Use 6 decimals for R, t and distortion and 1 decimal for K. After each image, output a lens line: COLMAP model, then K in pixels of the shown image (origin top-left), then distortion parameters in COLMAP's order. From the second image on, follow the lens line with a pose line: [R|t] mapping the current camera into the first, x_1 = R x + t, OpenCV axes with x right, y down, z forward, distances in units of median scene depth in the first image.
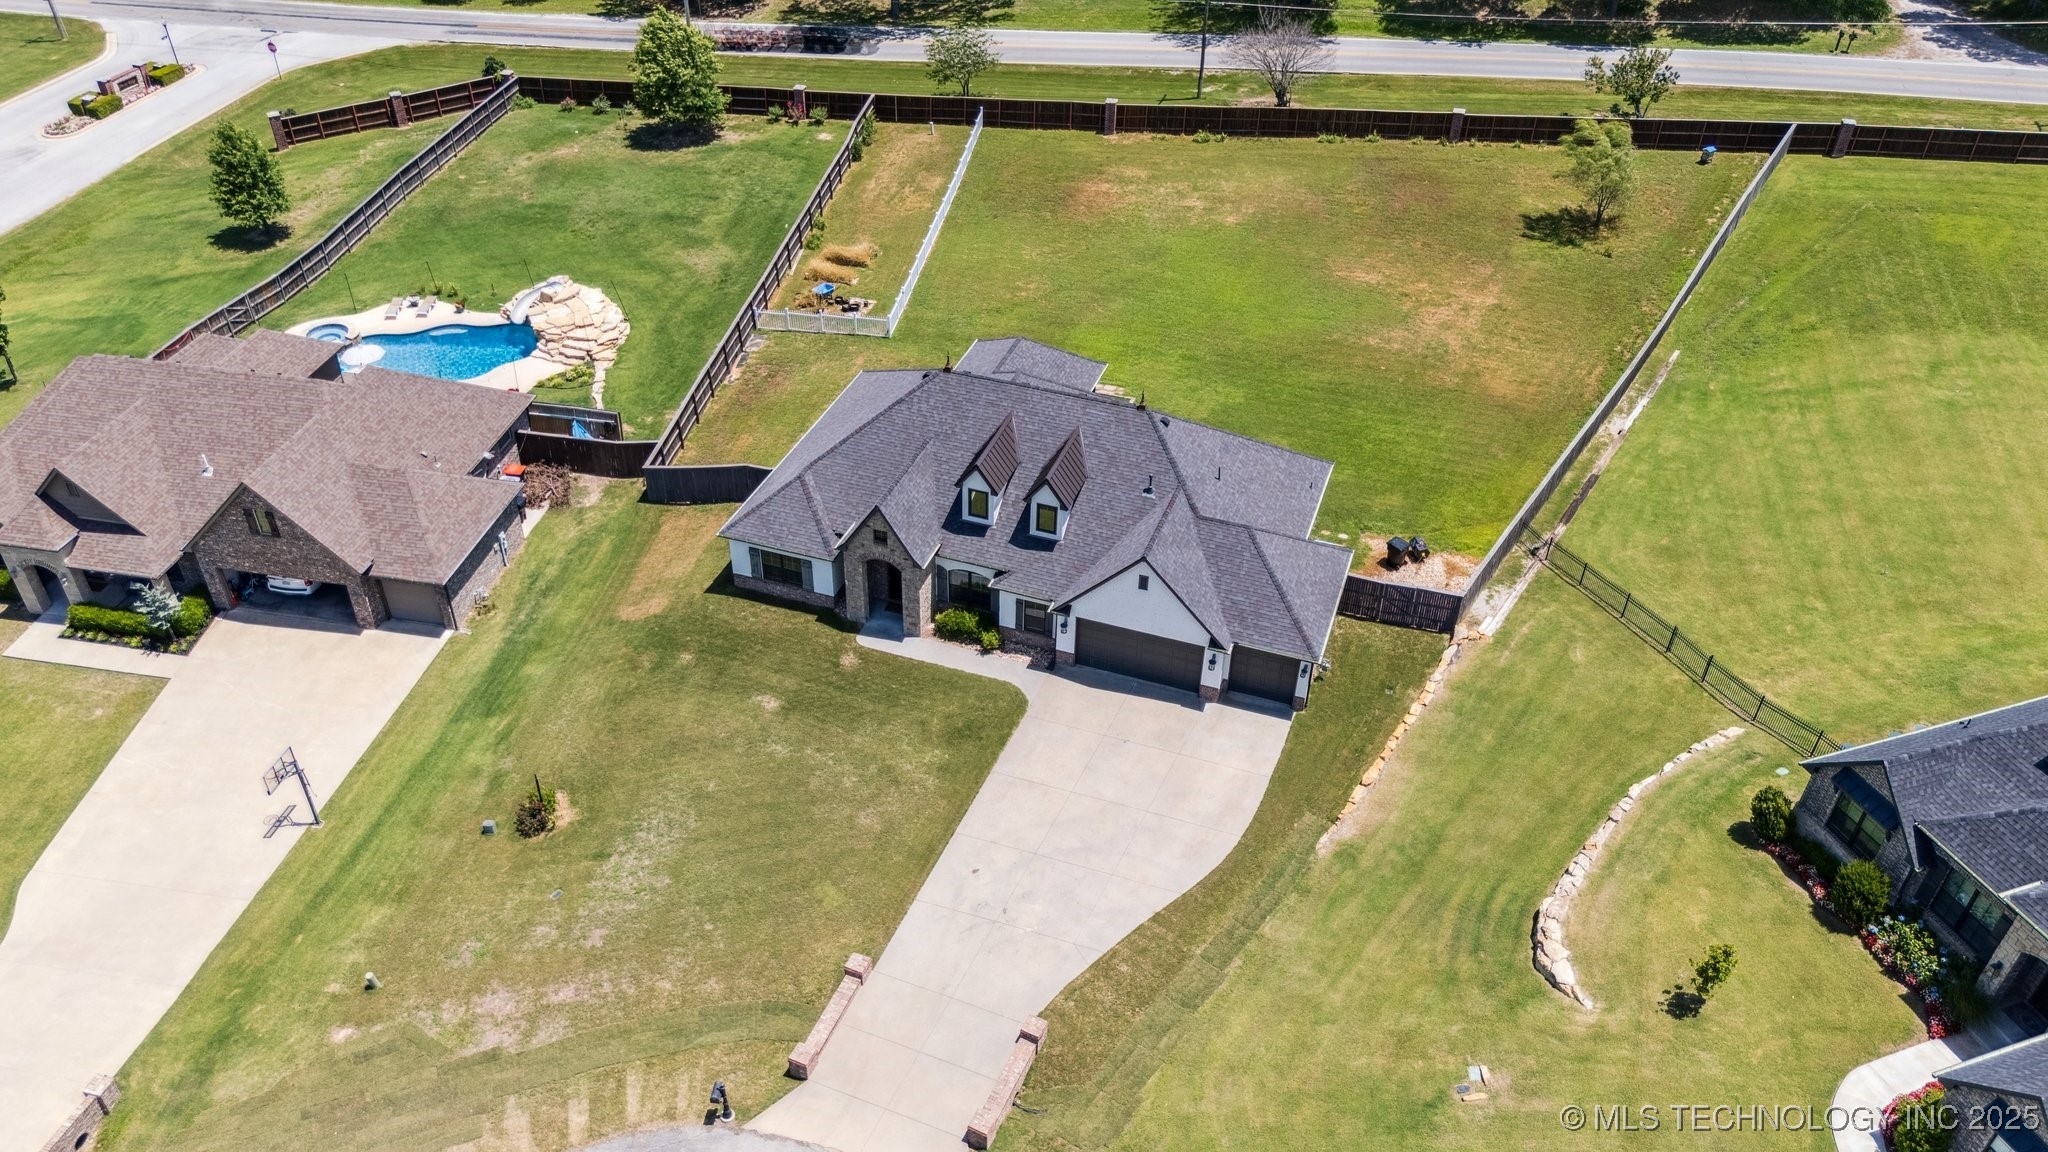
lens RADIAL K [[1541.0, 0, 1019.3], [0, 1541.0, 581.7], [0, 0, 1]] dist [0.049132, -0.035223]
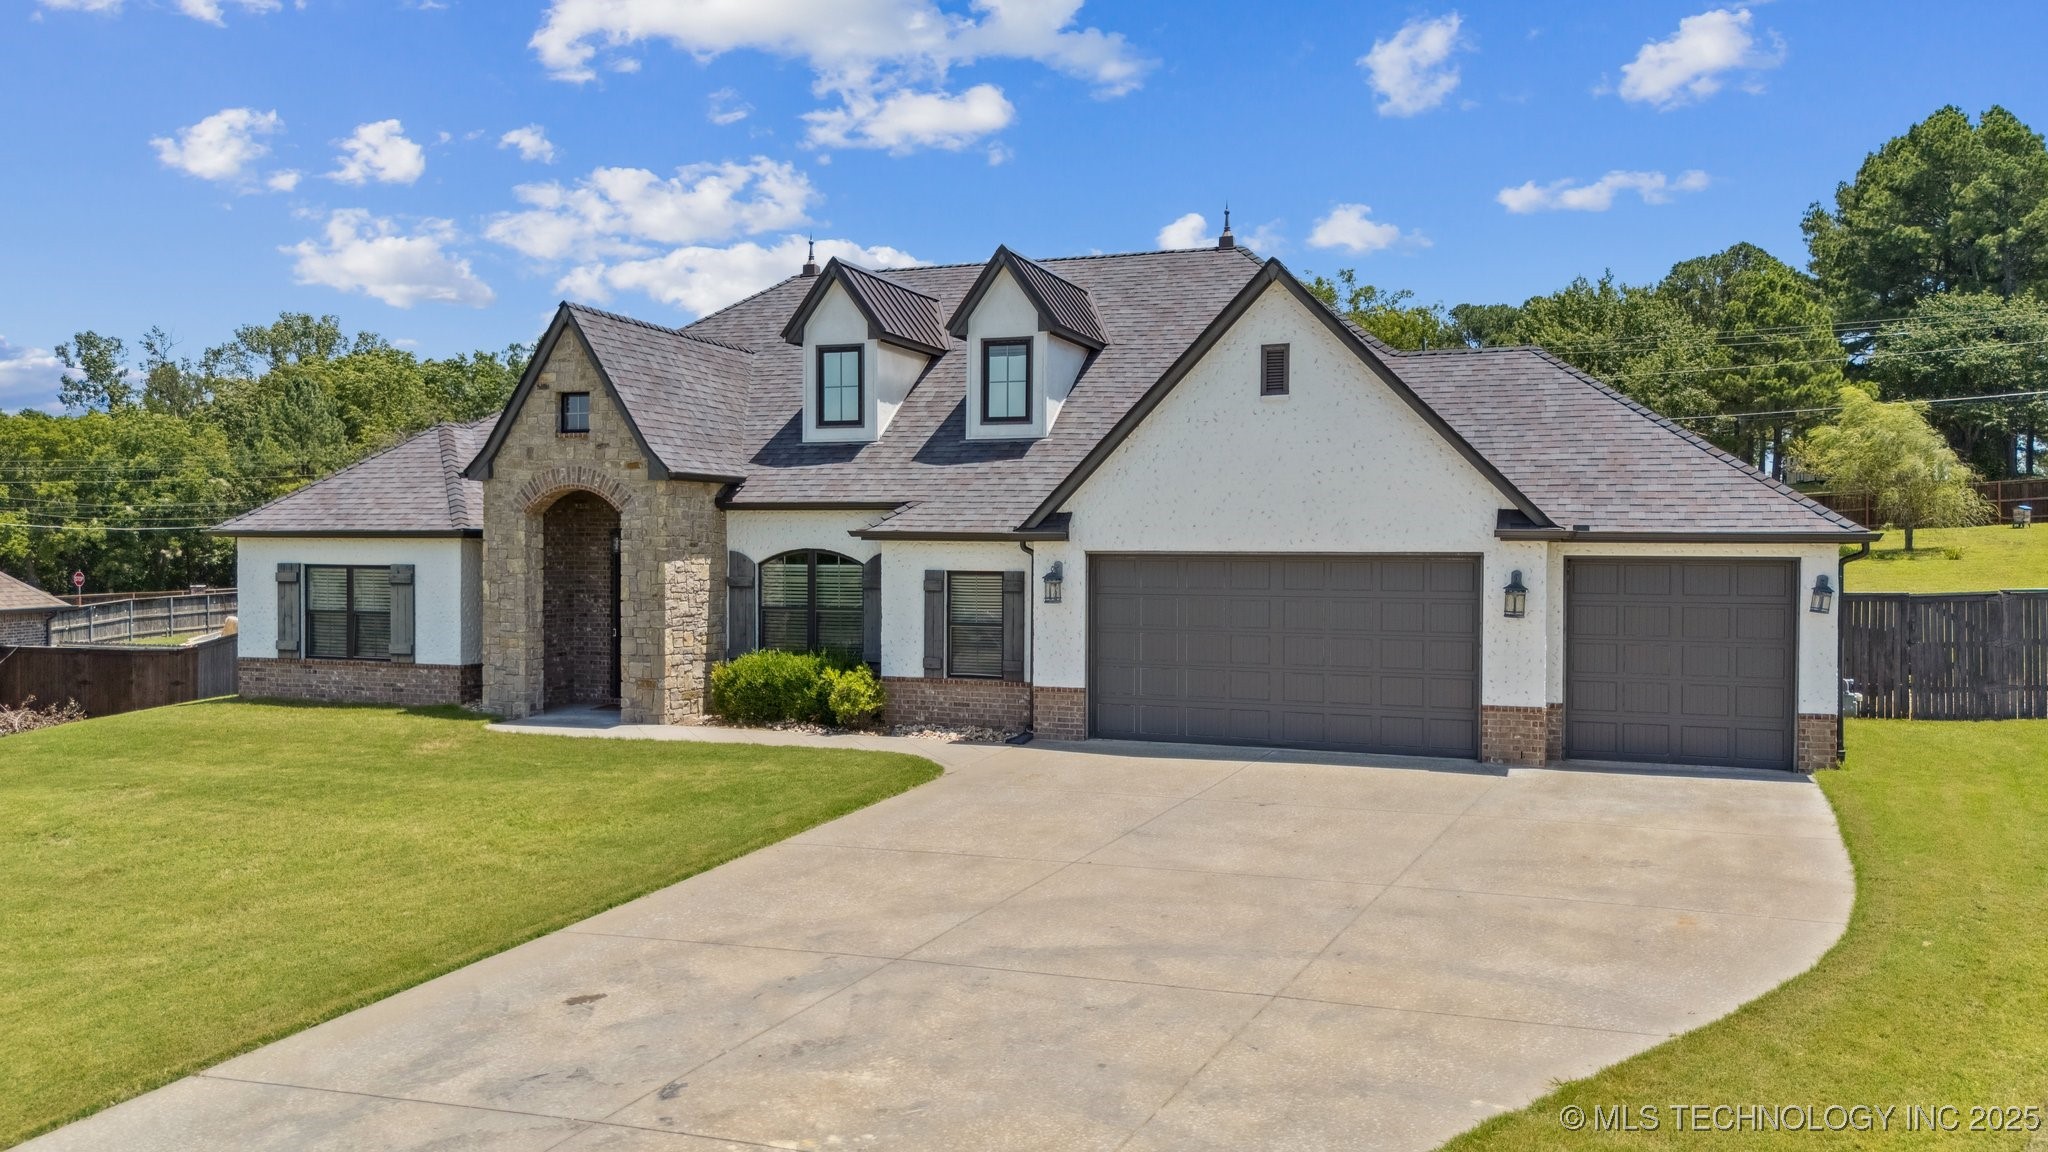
lens RADIAL K [[1541.0, 0, 1028.4], [0, 1541.0, 569.1], [0, 0, 1]] dist [0.049132, -0.035223]
pose [[0.999476, -0.016657, -0.027741, 0.031288], [-0.003167, 0.802861, -0.596158, 0.218046], [0.032203, 0.595934, 0.802388, 0.674982]]
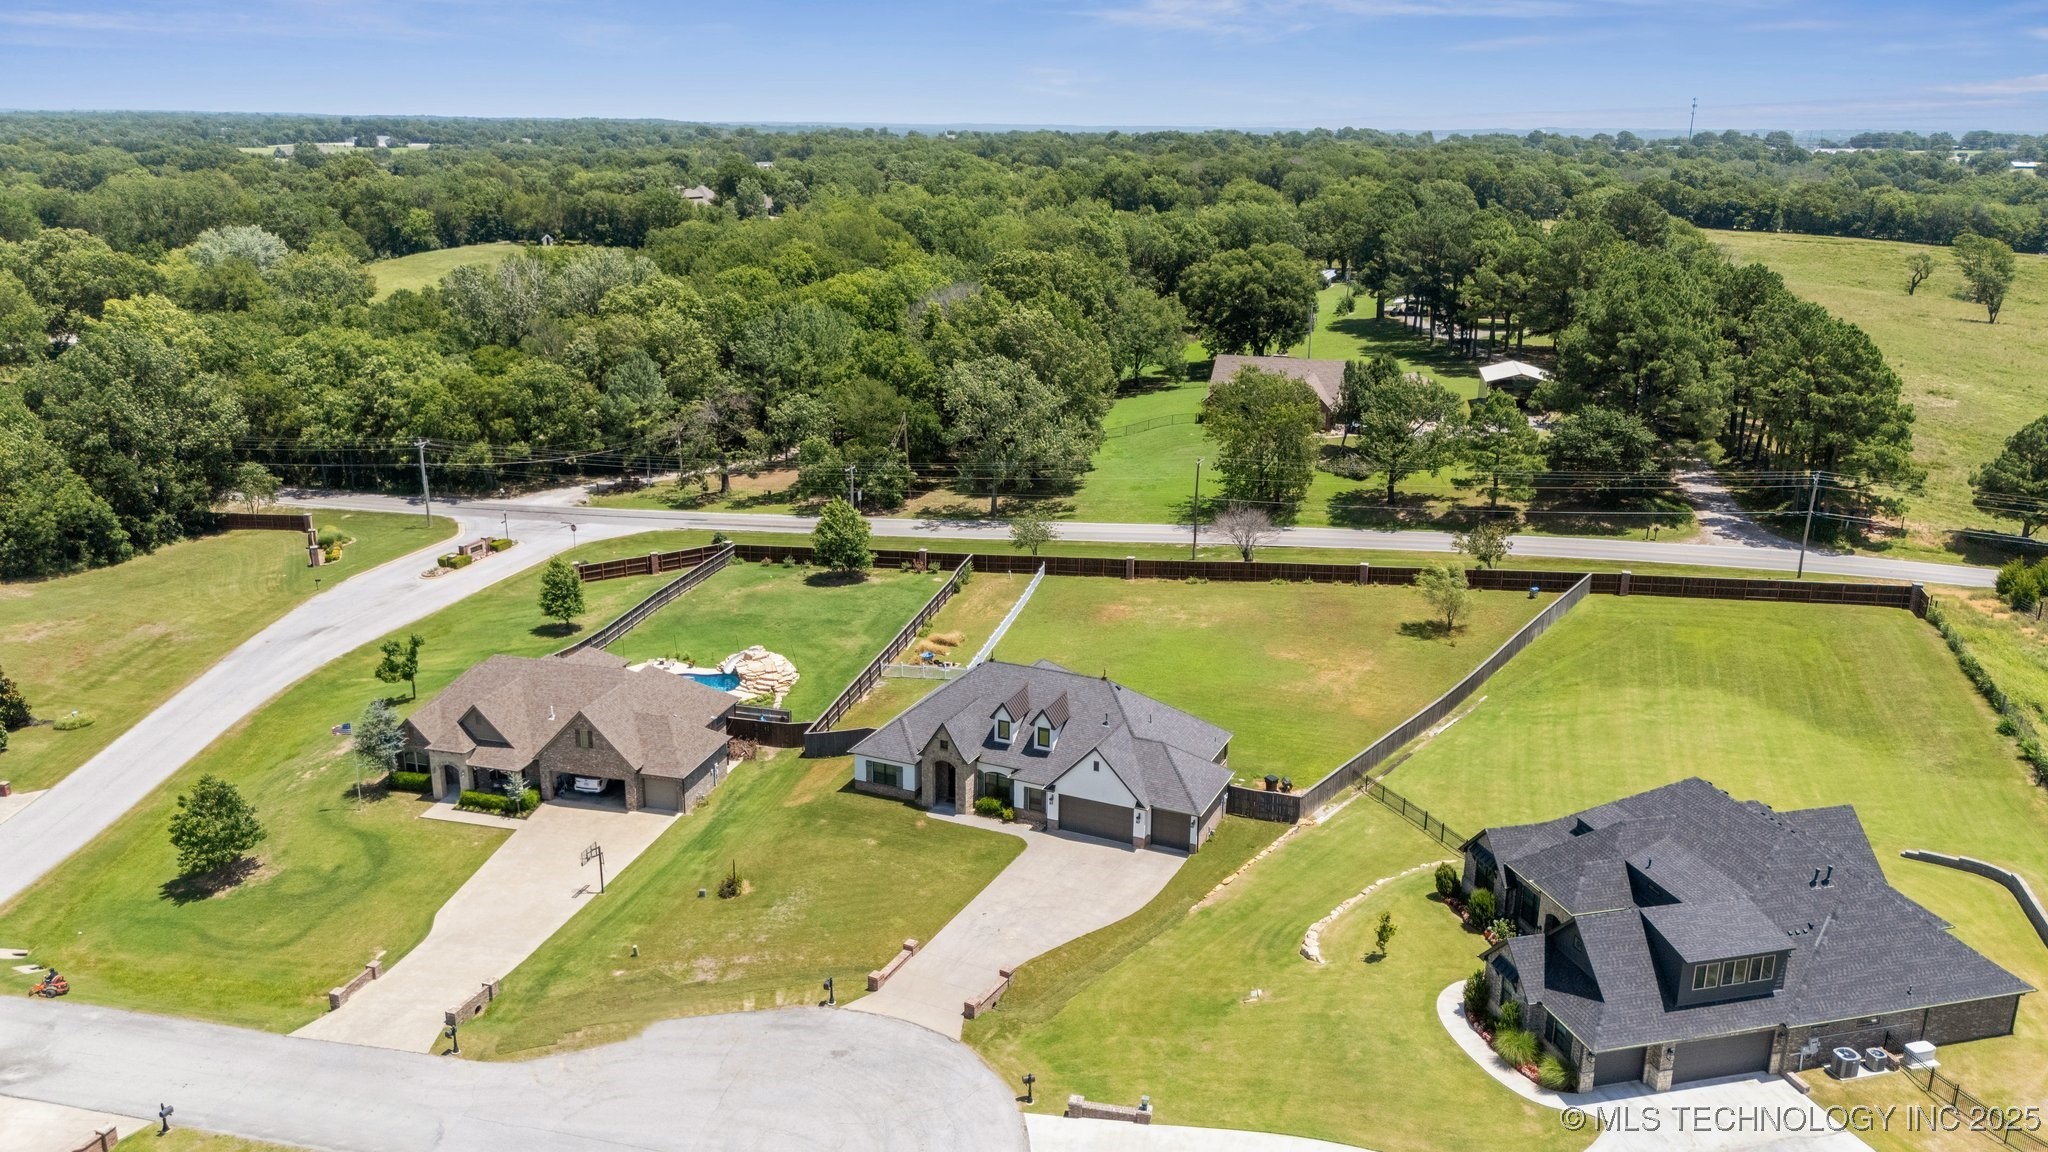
lens RADIAL K [[1541.0, 0, 1015.3], [0, 1541.0, 569.0], [0, 0, 1]] dist [0.049132, -0.035223]
pose [[0.996212, 0.015539, -0.085557, 0.120585], [-0.045158, 0.933277, -0.356308, 0.365159], [0.074312, 0.358822, 0.930443, -0.593082]]
